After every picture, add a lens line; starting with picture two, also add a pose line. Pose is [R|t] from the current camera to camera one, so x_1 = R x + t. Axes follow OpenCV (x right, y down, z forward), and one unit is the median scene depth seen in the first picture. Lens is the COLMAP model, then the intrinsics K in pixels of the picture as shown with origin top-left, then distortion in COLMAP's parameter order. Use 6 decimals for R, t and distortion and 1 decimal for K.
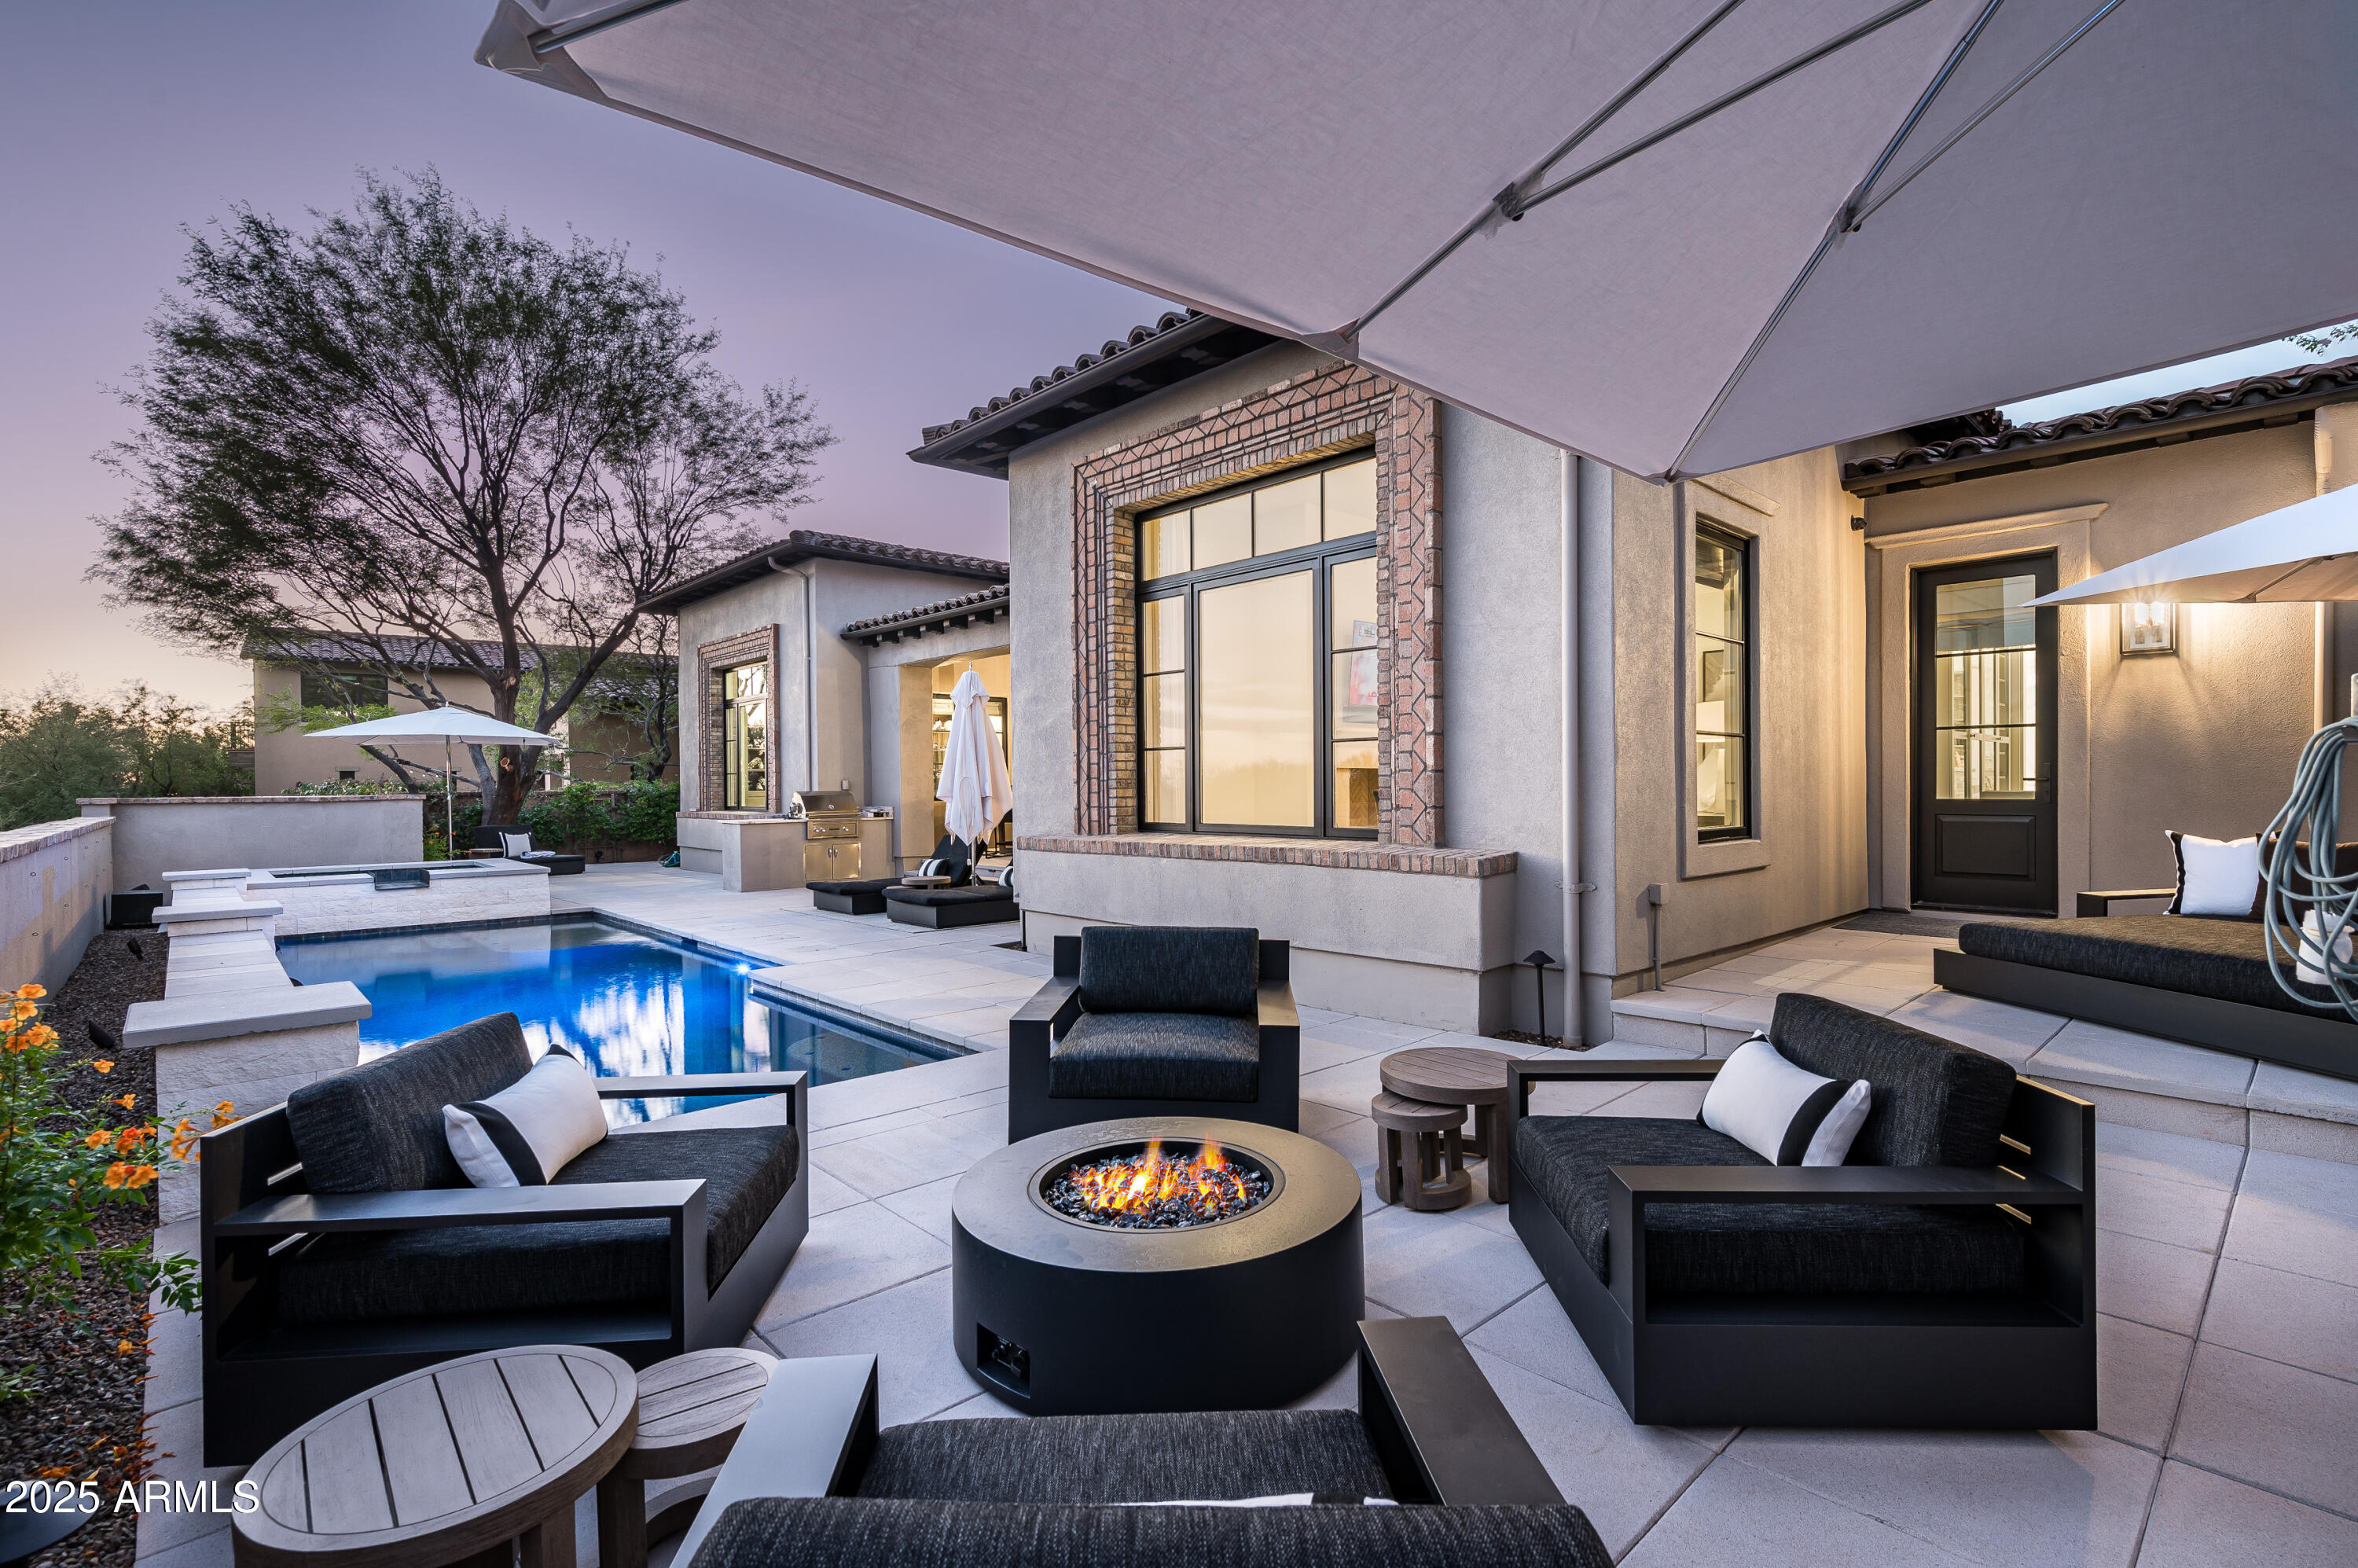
lens RADIAL K [[1057.7, 0, 1175.9], [0, 1057.7, 802.2], [0, 0, 1]] dist [0.003513, 0.000387]
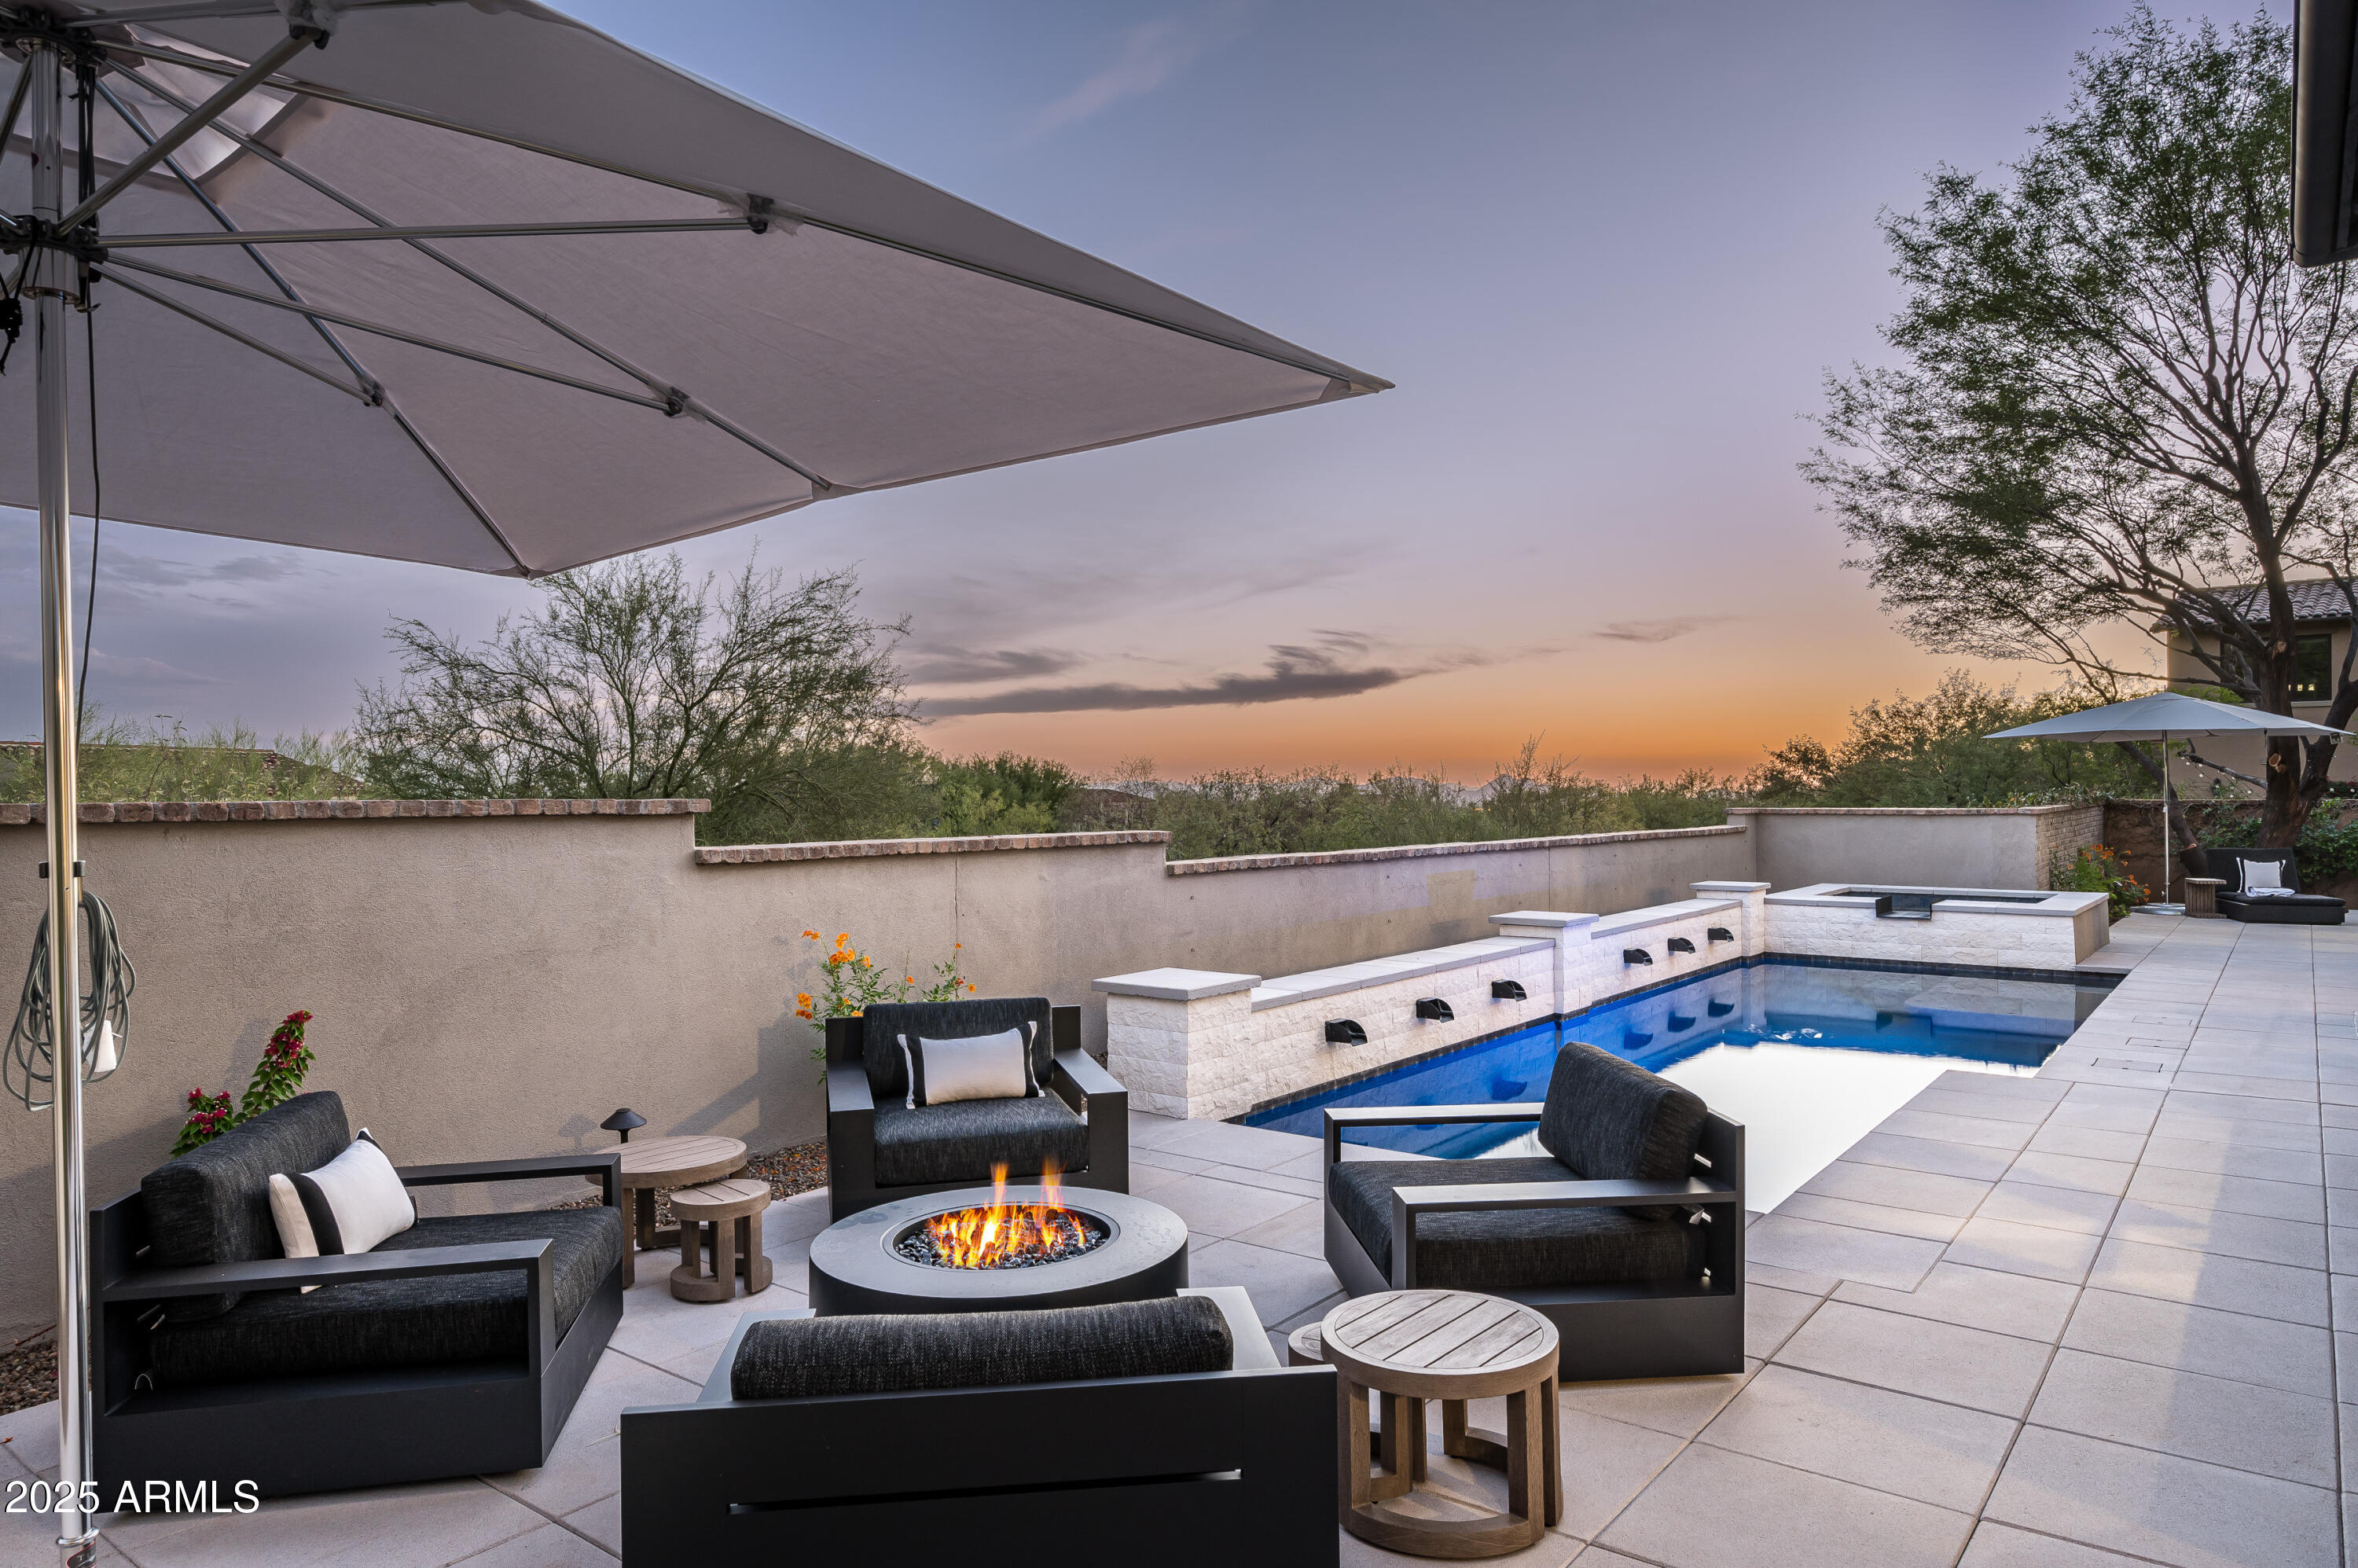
lens RADIAL K [[1453.5, 0, 1188.1], [0, 1453.5, 789.3], [0, 0, 1]] dist [0.008270, -0.003079]
pose [[0.177859, 0.007022, -0.984031, 0.259245], [-0.012295, 0.999912, 0.004913, -0.017760], [0.983979, 0.011225, 0.177930, 0.133275]]
